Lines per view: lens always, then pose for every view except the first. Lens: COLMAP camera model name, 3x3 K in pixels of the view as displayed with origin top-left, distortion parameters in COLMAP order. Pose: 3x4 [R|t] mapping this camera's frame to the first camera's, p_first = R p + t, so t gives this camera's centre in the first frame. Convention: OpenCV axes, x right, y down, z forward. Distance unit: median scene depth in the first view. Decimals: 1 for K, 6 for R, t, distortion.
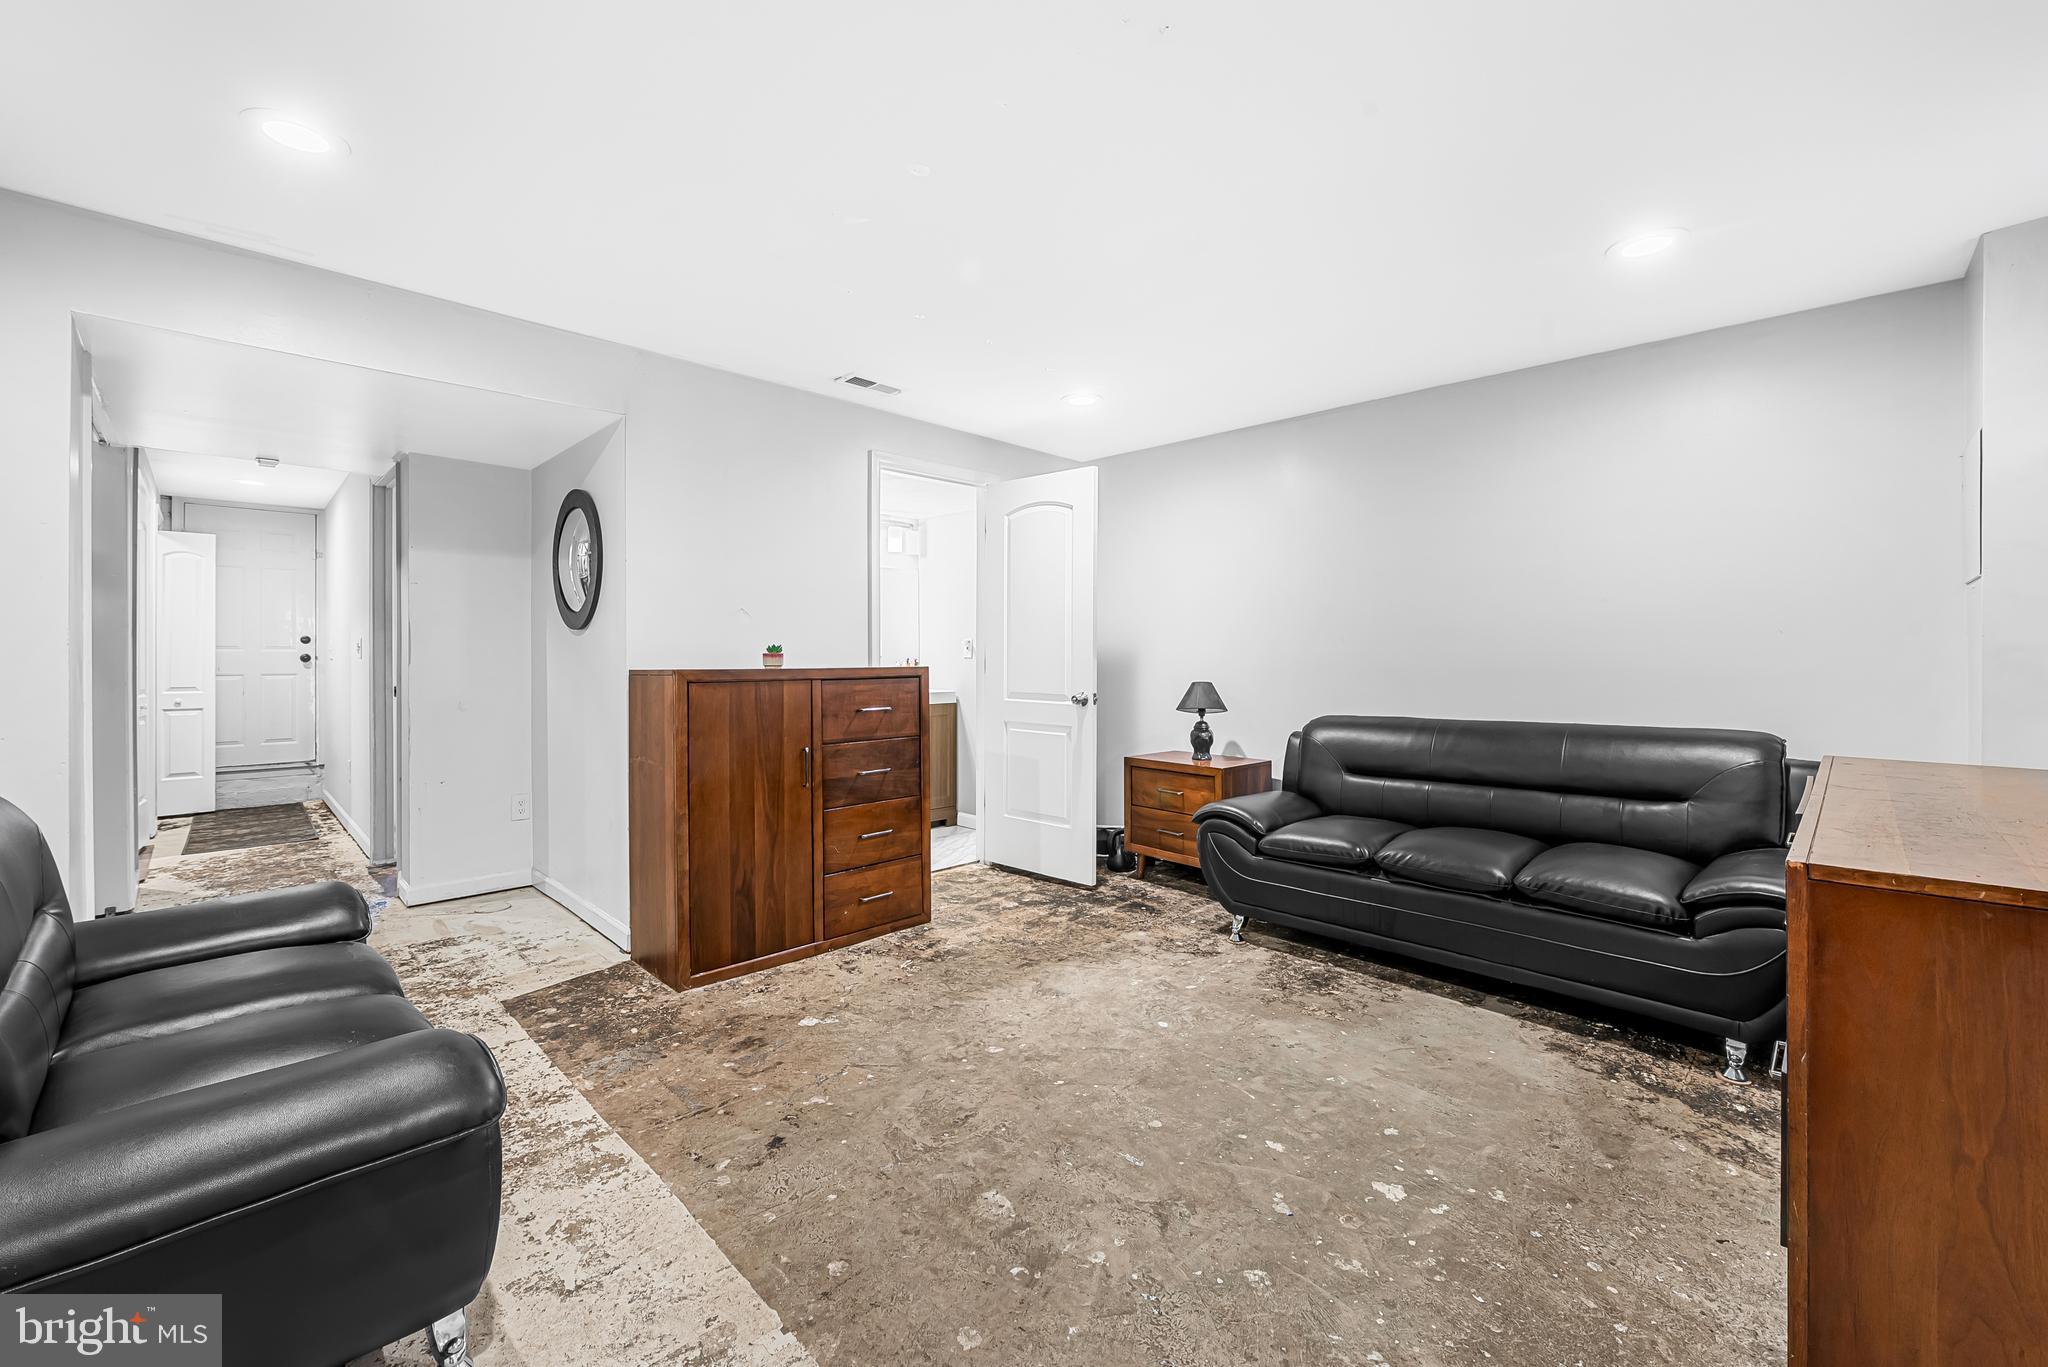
lens RADIAL K [[829.5, 0, 1043.3], [0, 829.5, 651.9], [0, 0, 1]] dist [-0.005381, -0.000436]
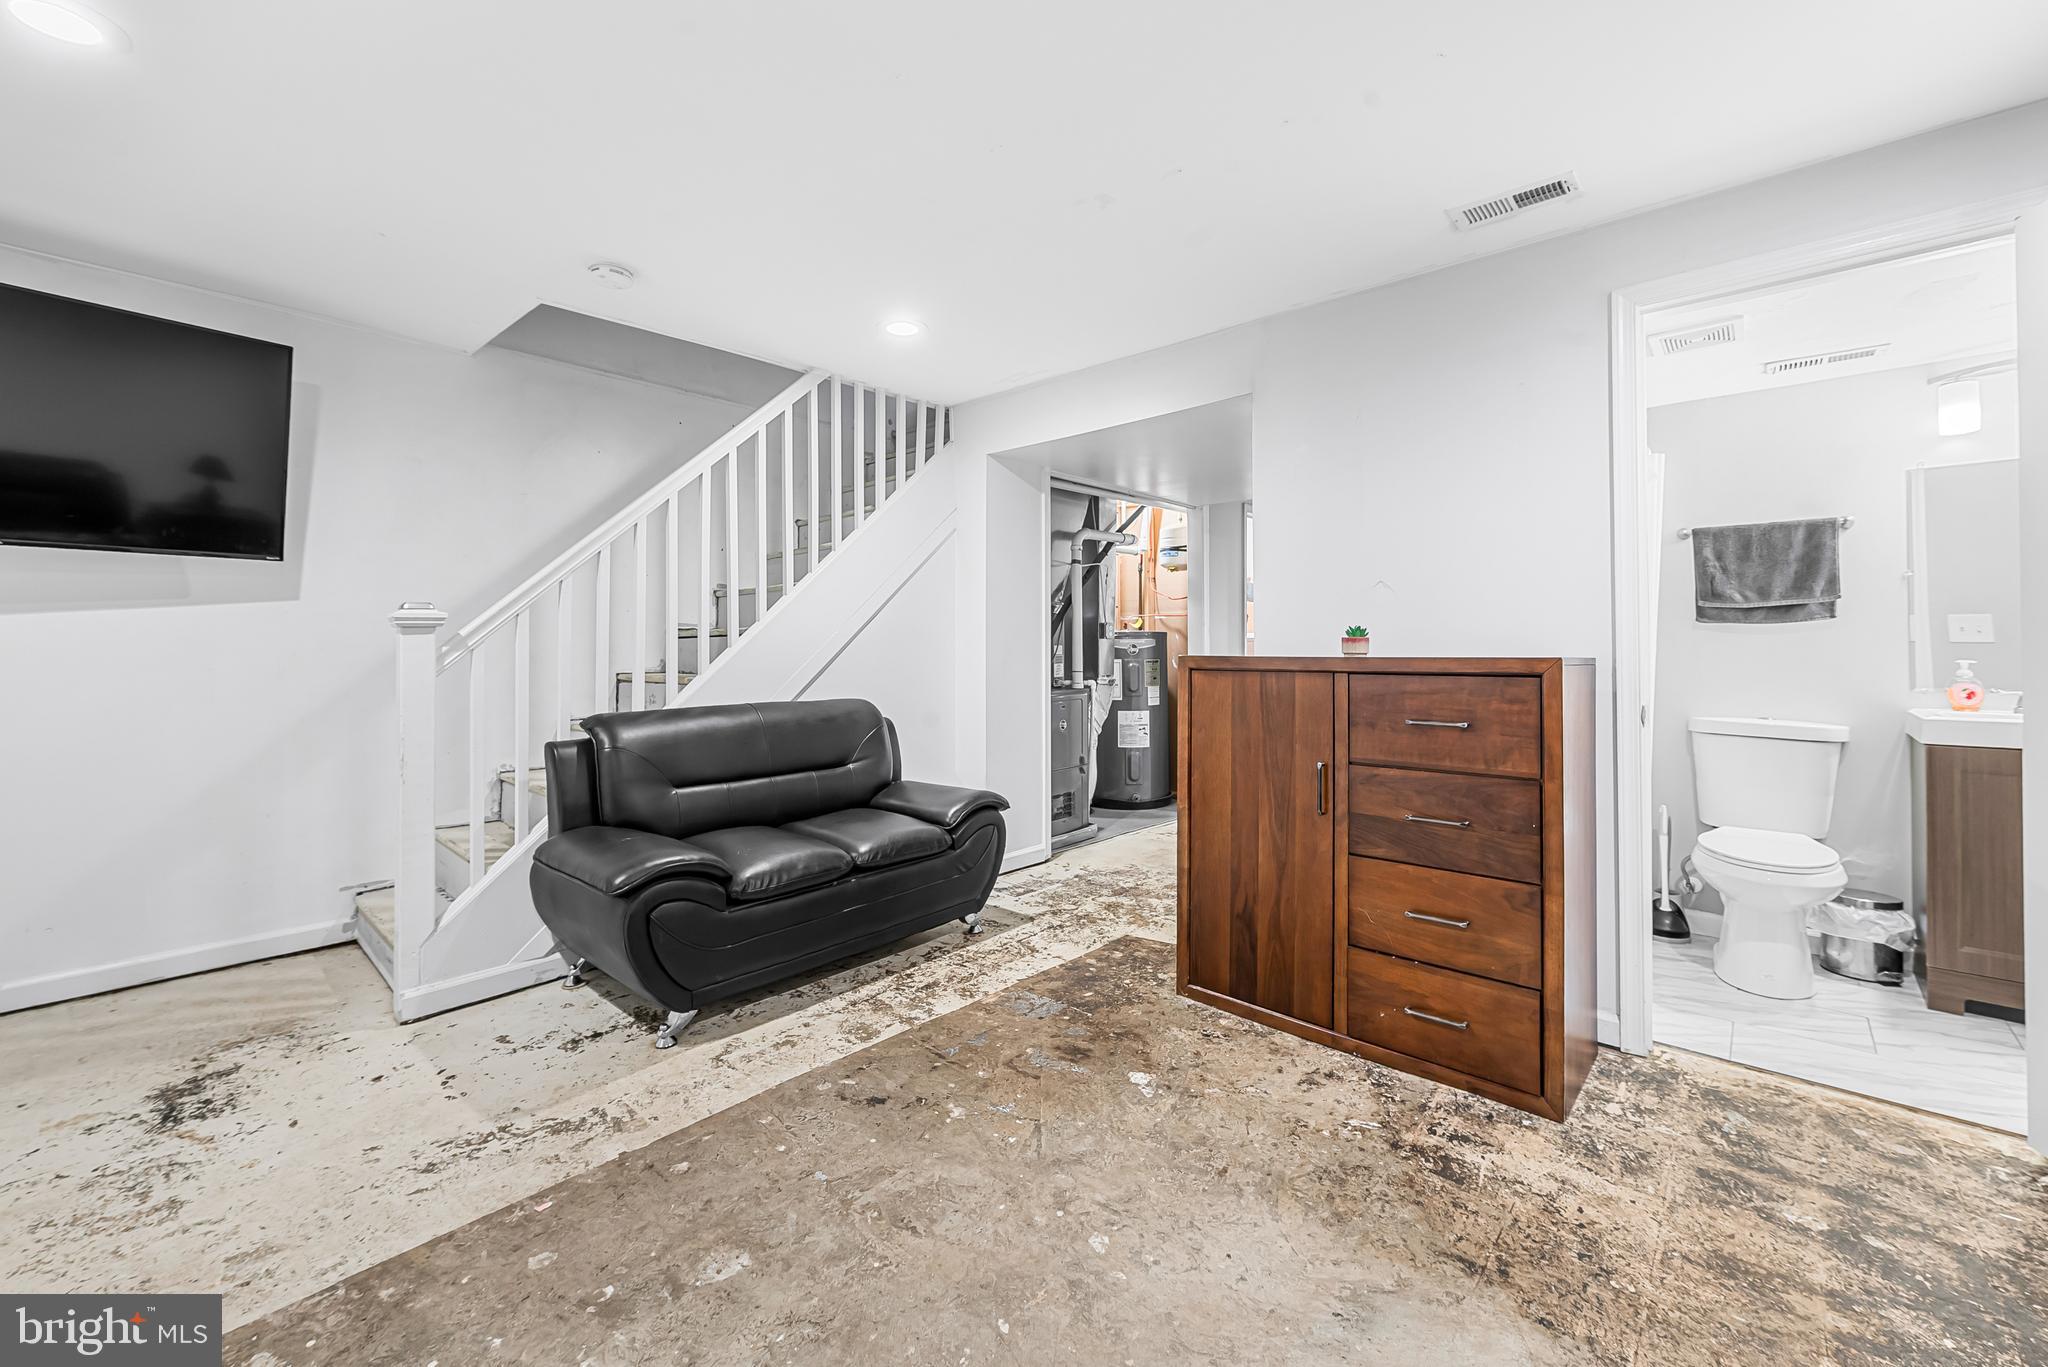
lens RADIAL K [[829.5, 0, 1025.1], [0, 829.5, 635.6], [0, 0, 1]] dist [-0.005381, -0.000436]
pose [[0.034985, -0.011926, -0.999317, 0.467264], [0.002671, 0.999926, -0.011840, 0.008998], [0.999384, -0.002255, 0.035014, 0.725702]]
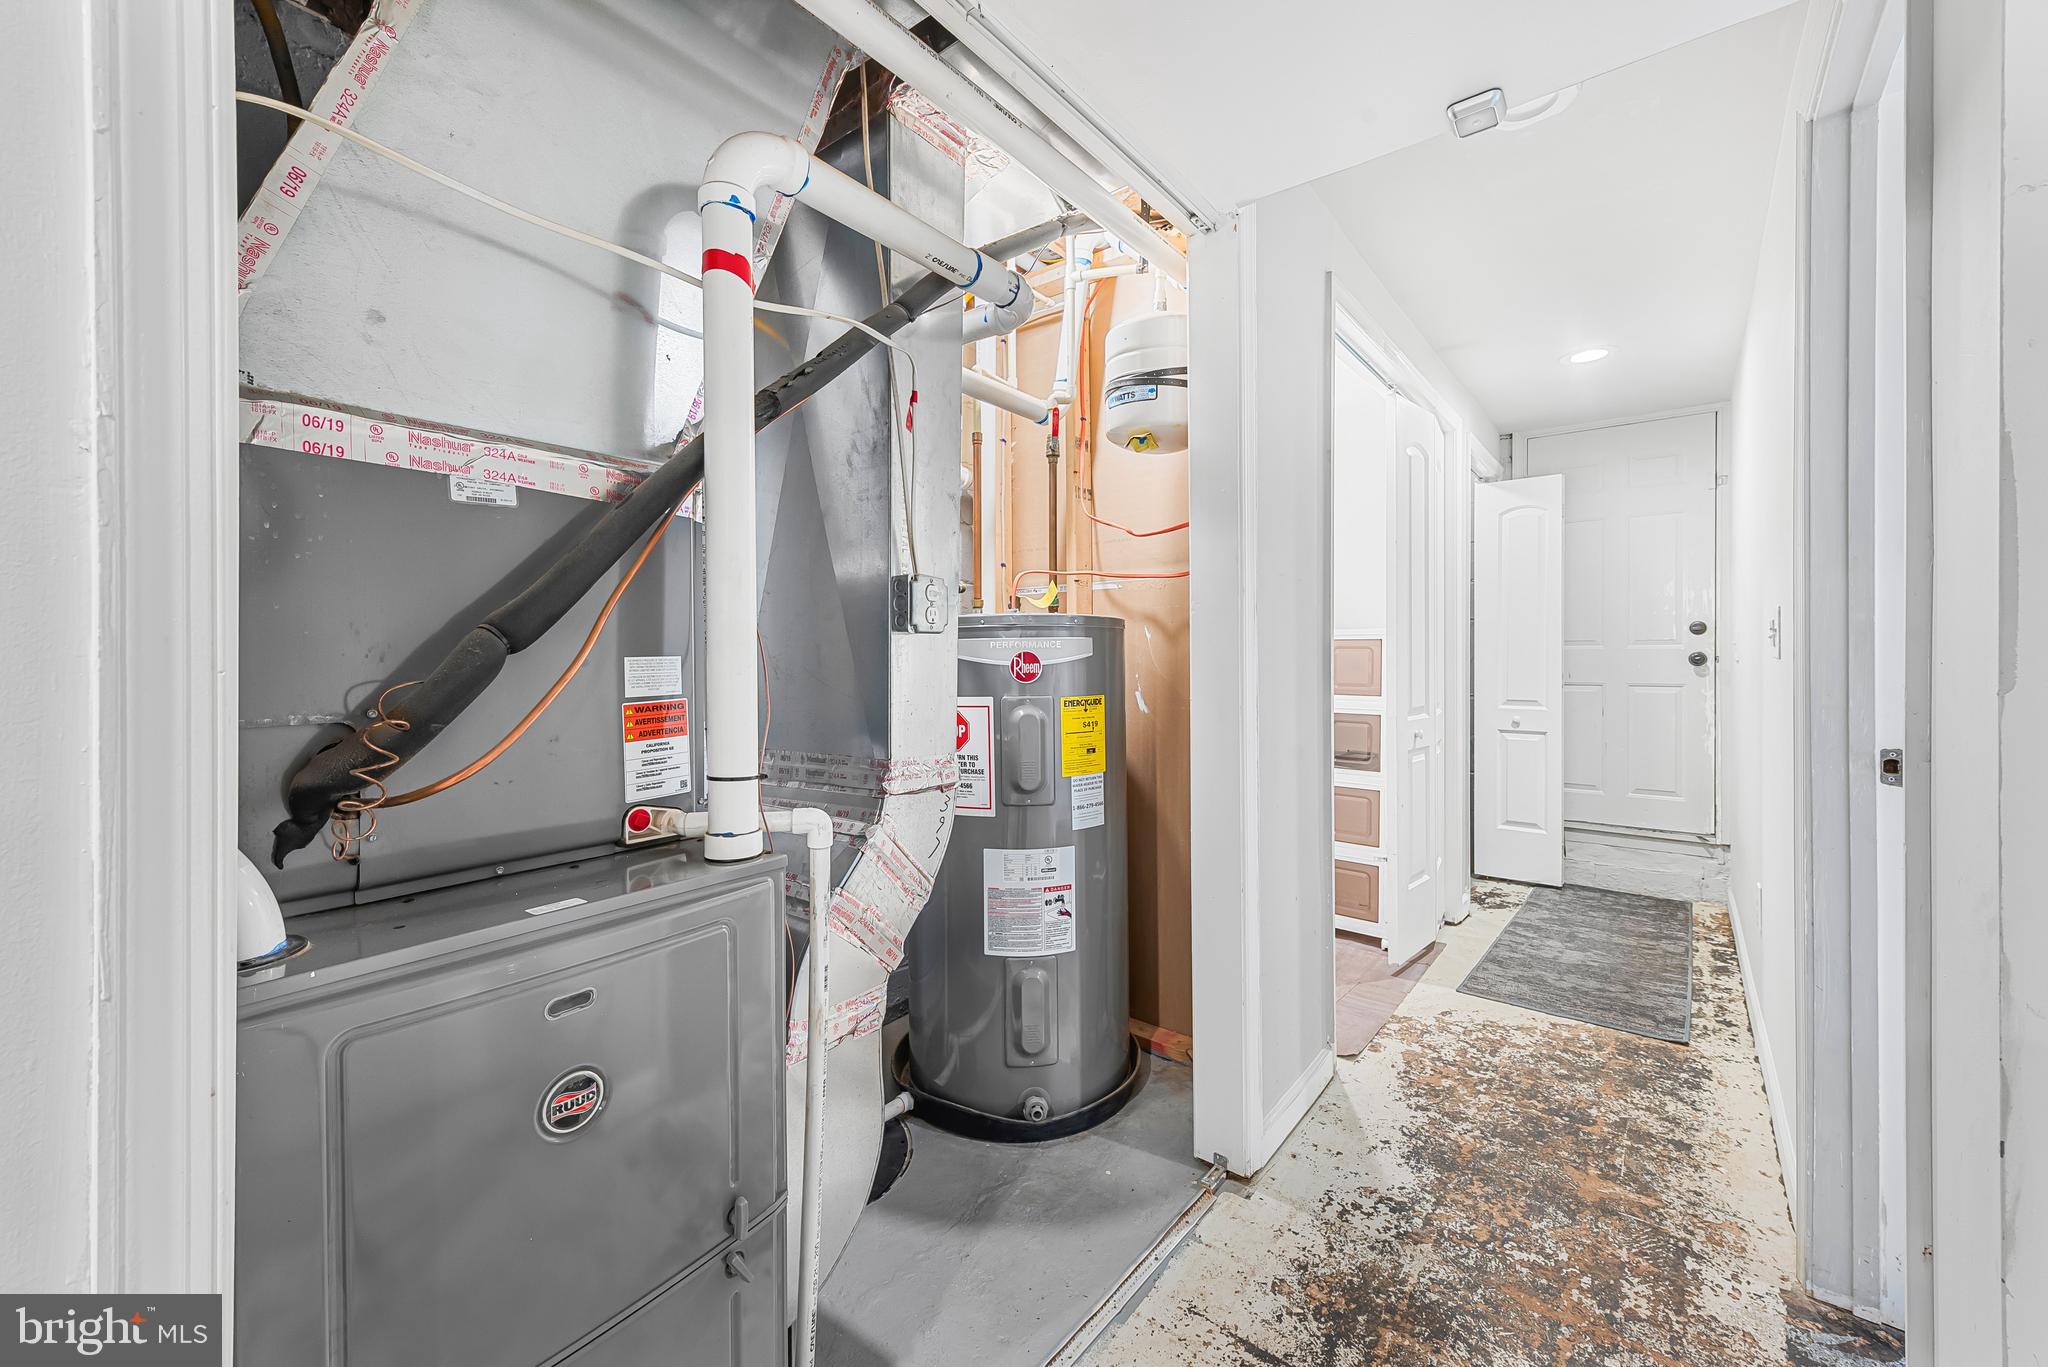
lens RADIAL K [[829.5, 0, 999.4], [0, 829.5, 650.0], [0, 0, 1]] dist [-0.005381, -0.000436]
pose [[0.097702, -0.000798, -0.995215, -0.755045], [-0.003280, 0.999994, -0.001124, 0.006835], [0.995210, 0.003374, 0.097698, 0.947866]]
